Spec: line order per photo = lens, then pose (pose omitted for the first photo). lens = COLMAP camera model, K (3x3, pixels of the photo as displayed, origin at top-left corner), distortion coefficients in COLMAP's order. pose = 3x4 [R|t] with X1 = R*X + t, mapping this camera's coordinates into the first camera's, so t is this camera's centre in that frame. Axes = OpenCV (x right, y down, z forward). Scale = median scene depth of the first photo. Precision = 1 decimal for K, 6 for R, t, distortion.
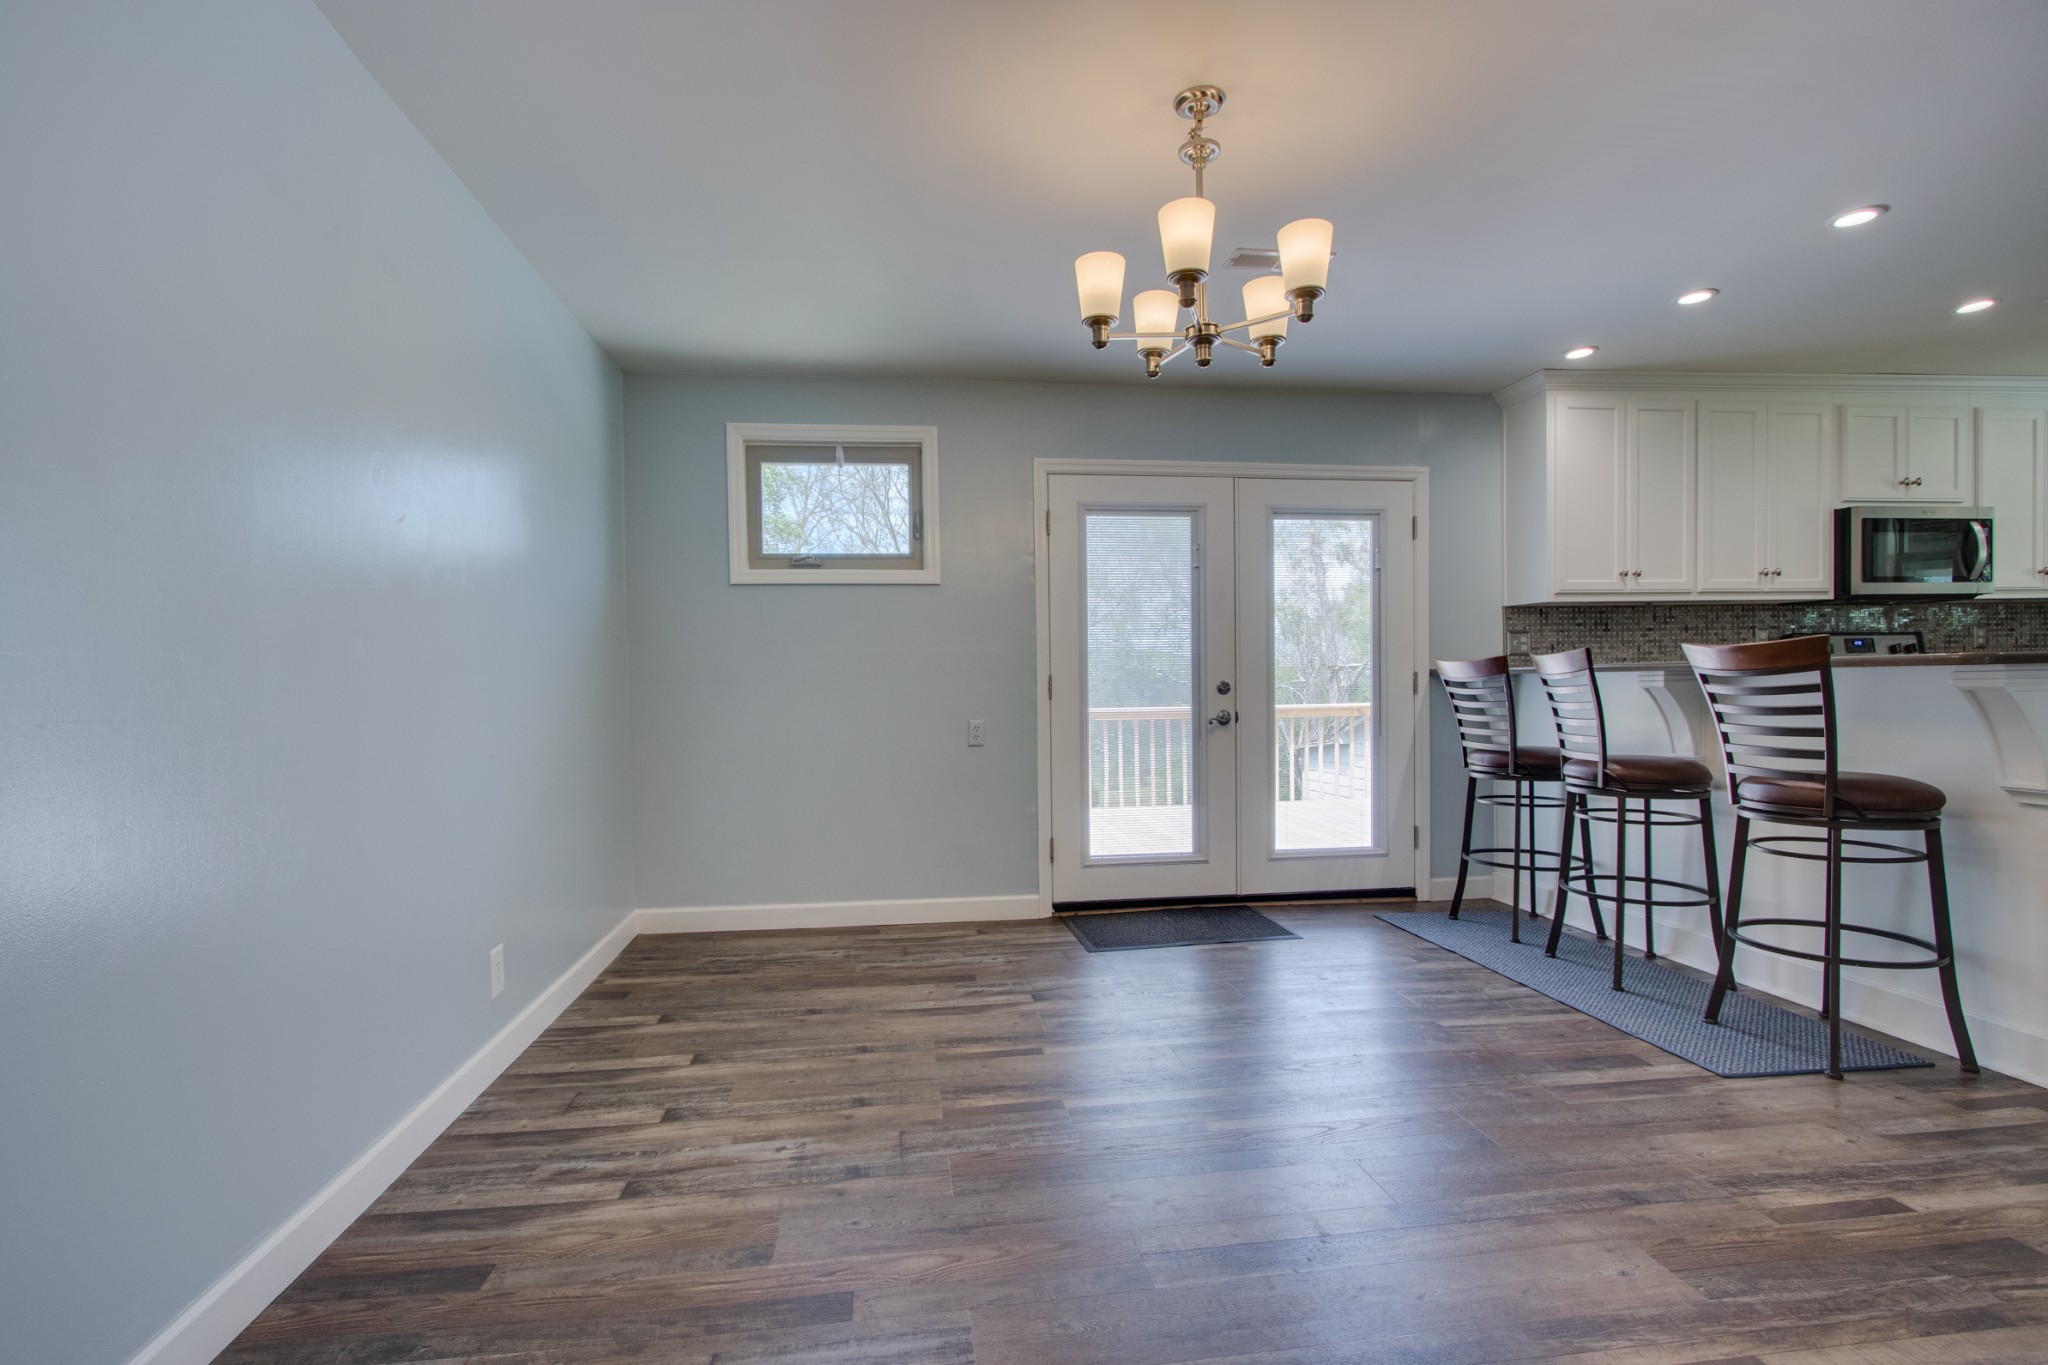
lens RADIAL K [[945.5, 0, 1006.1], [0, 945.5, 700.7], [0, 0, 1]] dist [-0.008440, 0.000319]
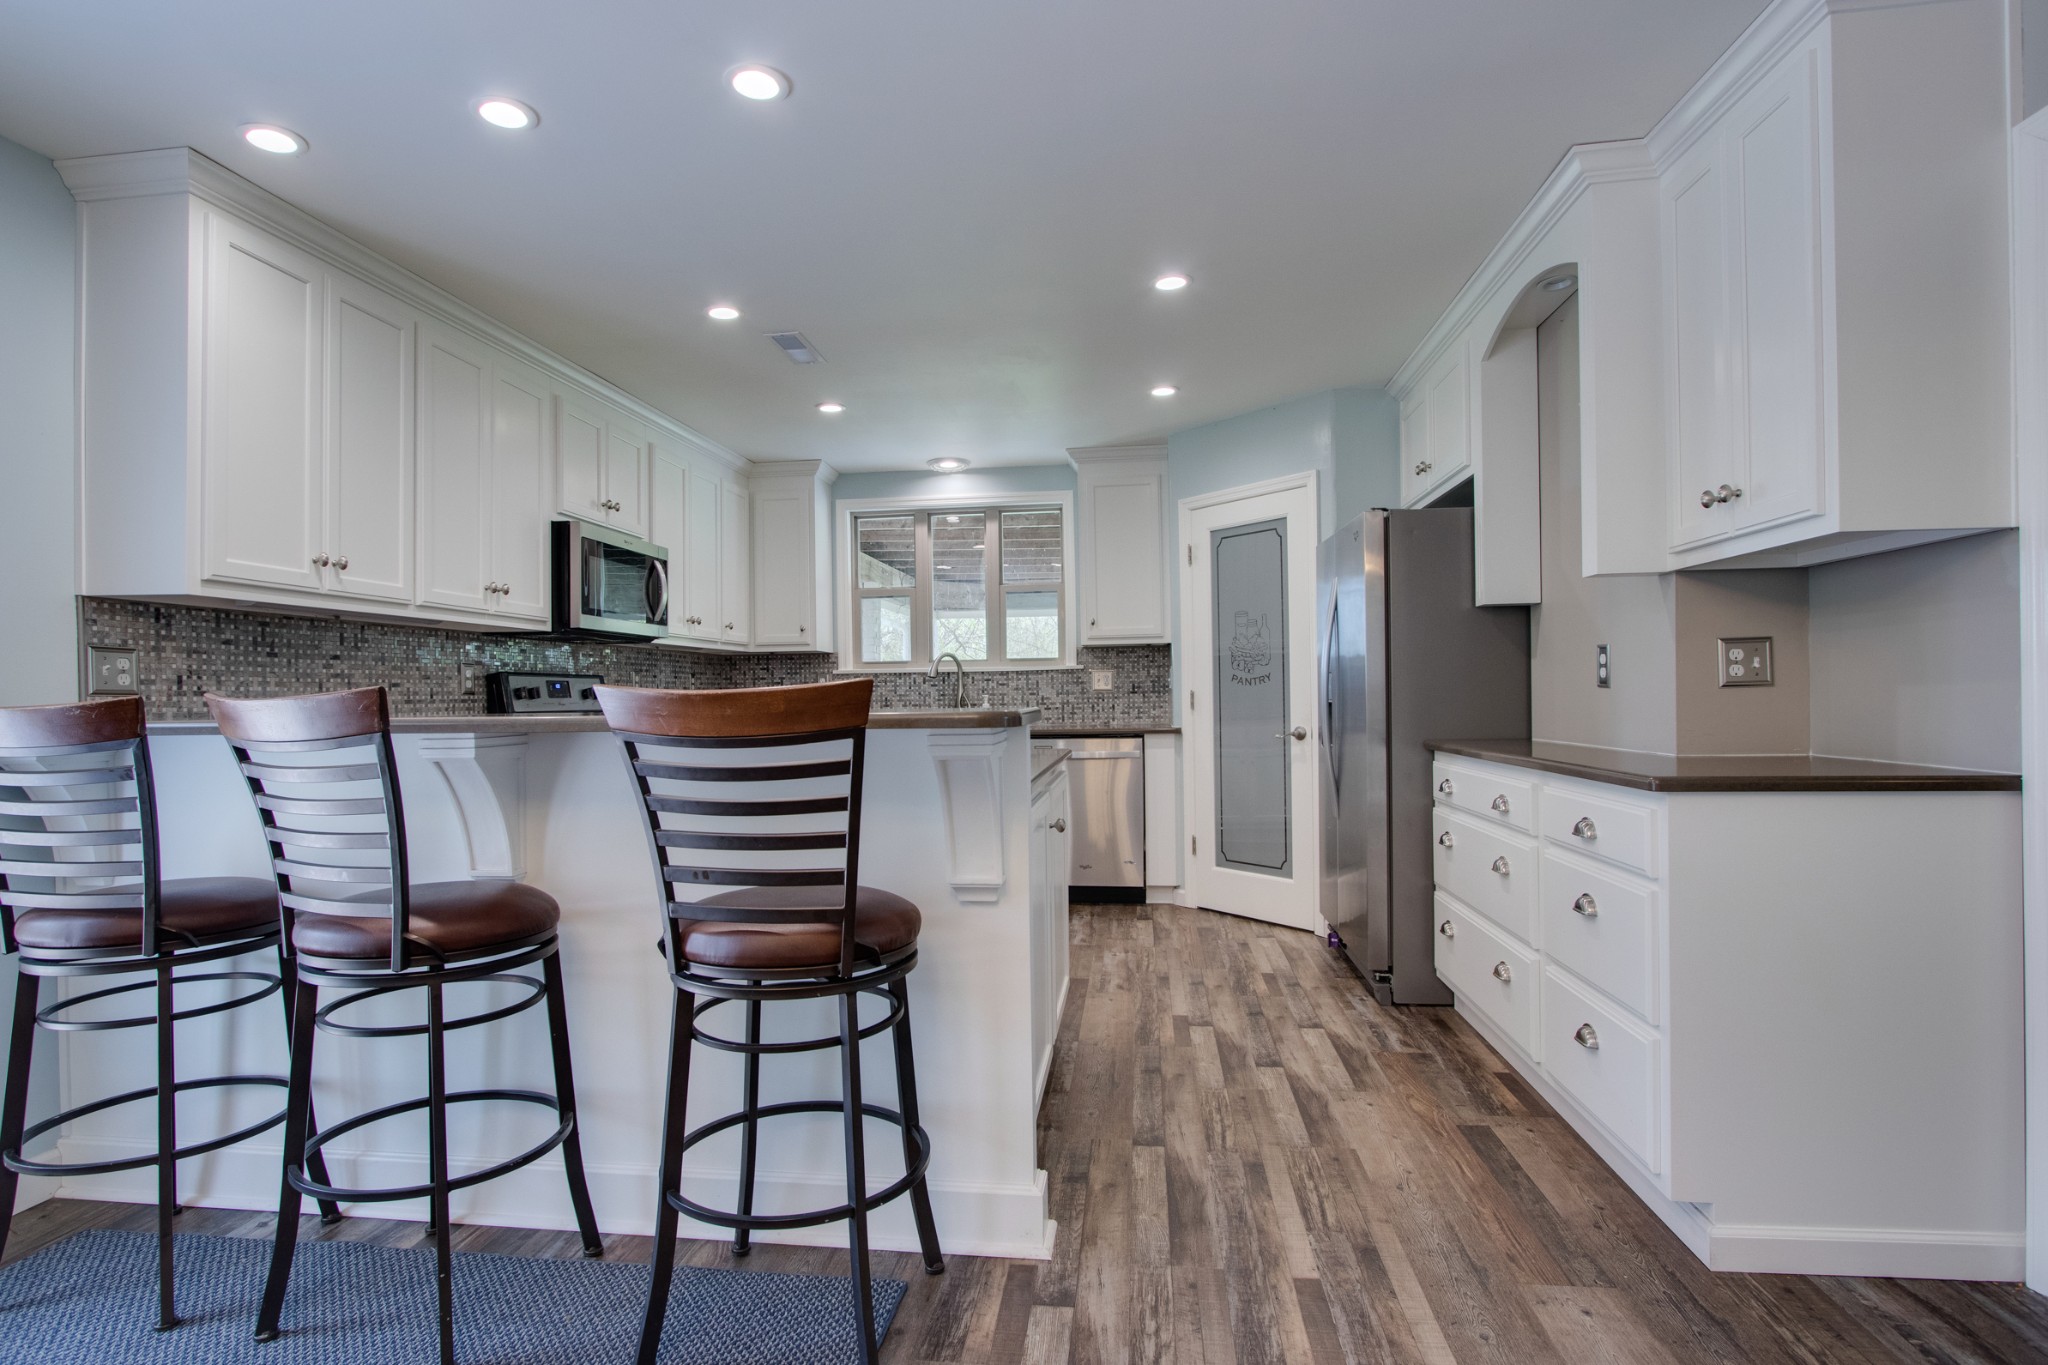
lens RADIAL K [[1004.2, 0, 1011.1], [0, 1004.2, 698.6], [0, 0, 1]] dist [-0.014974, 0.000134]
pose [[0.254168, 0.013416, 0.967067, 0.155817], [0.025653, 0.999458, -0.020607, -0.023424], [-0.966820, 0.030046, 0.253686, 0.415898]]
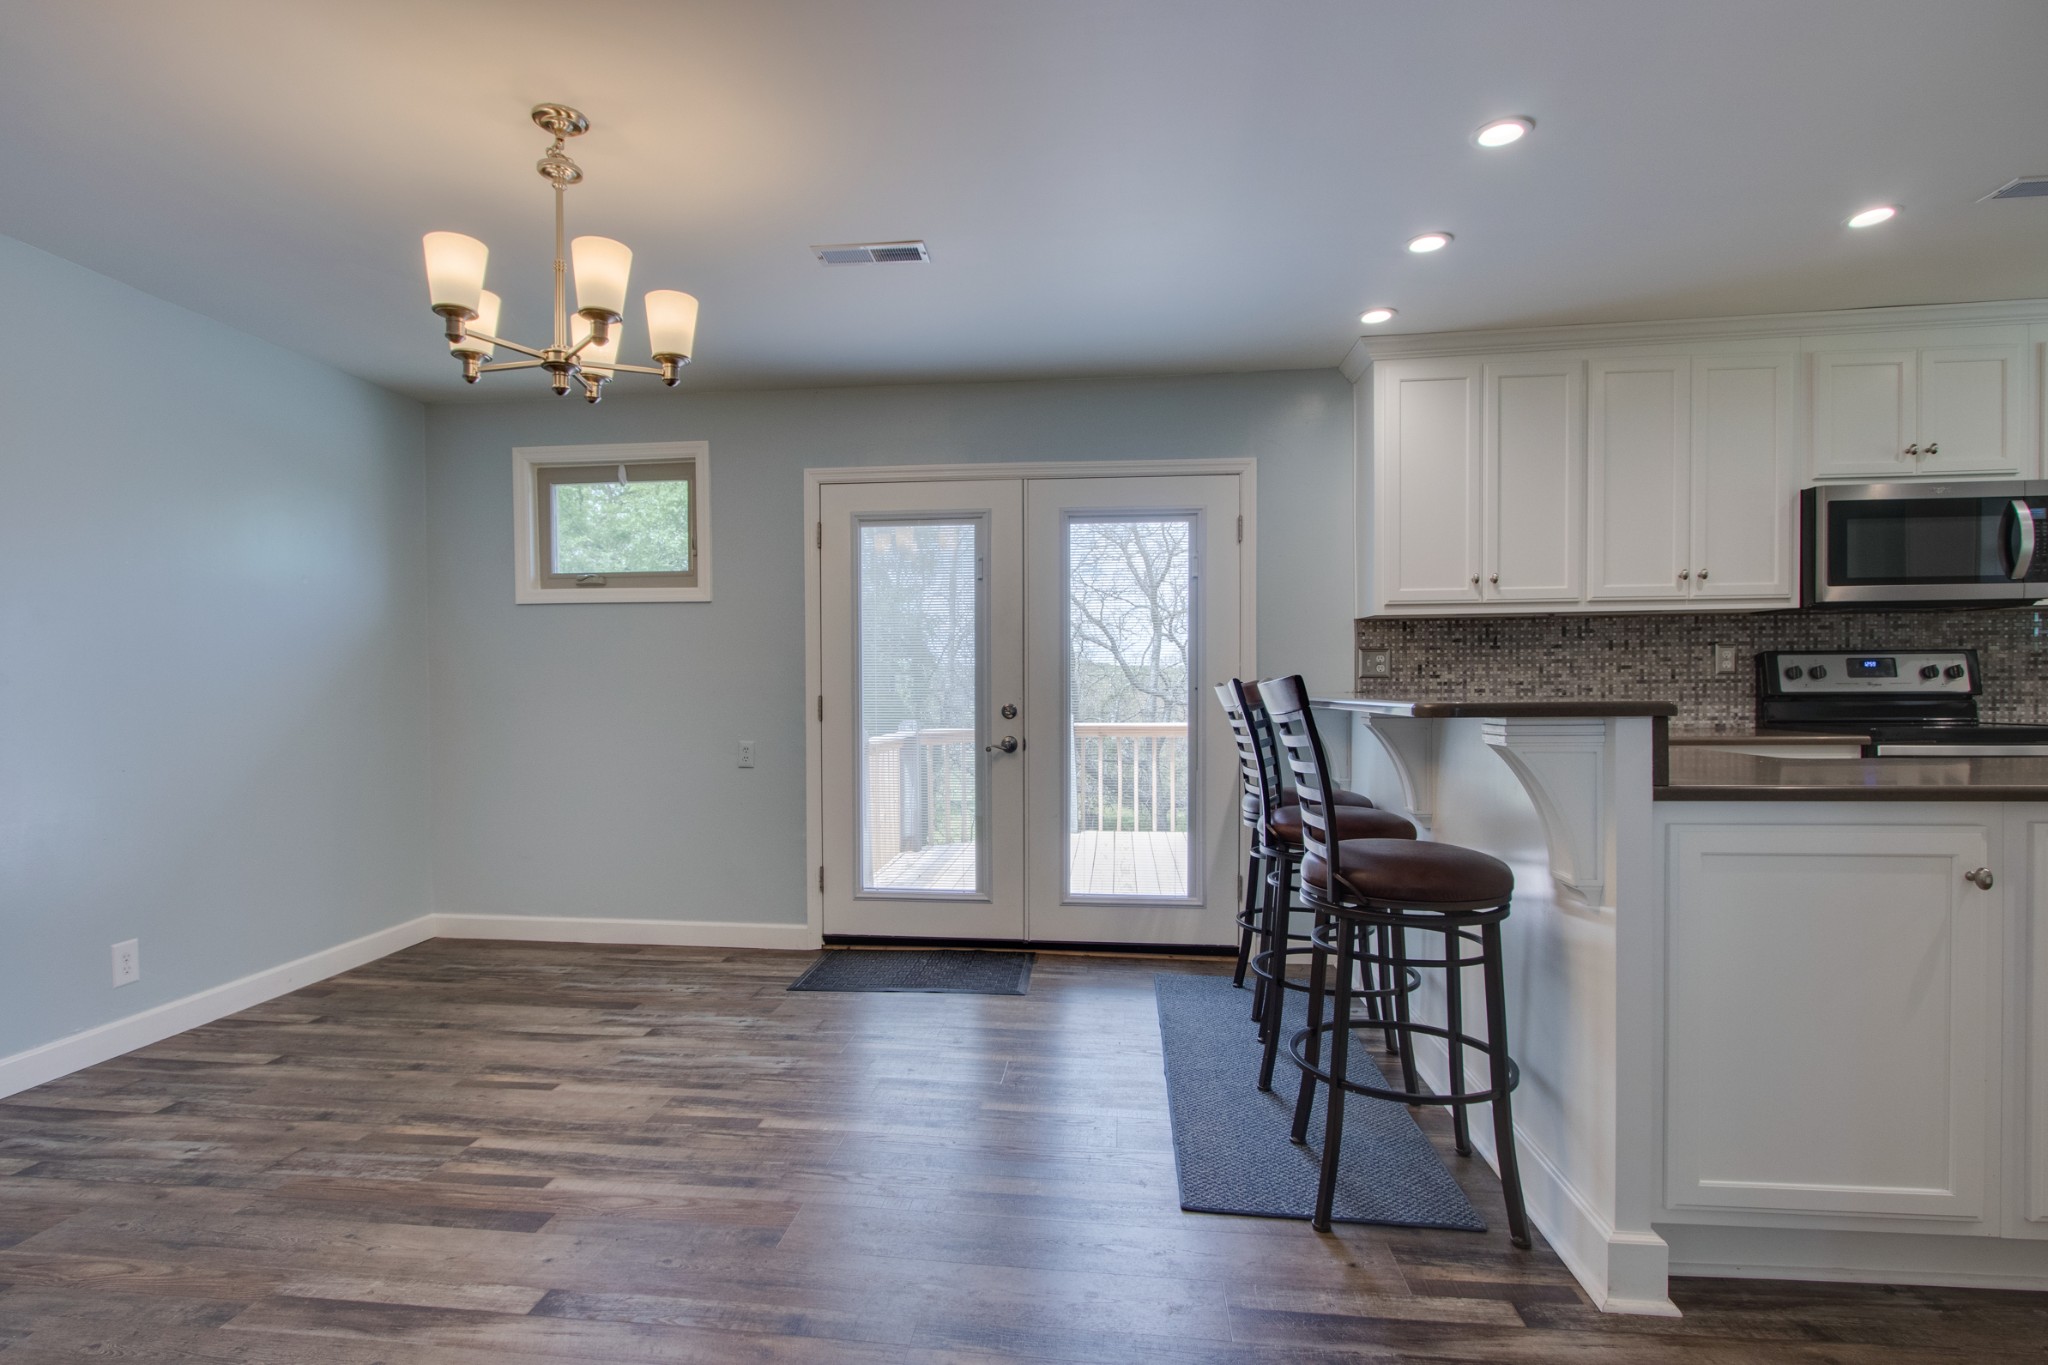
lens RADIAL K [[1007.0, 0, 994.5], [0, 1007.0, 697.5], [0, 0, 1]] dist [-0.010065, -0.000331]
pose [[0.970702, 0.013512, -0.239906, 0.458847], [-0.014347, 0.999896, -0.001733, -0.025489], [0.239858, 0.005124, 0.970794, 0.057352]]
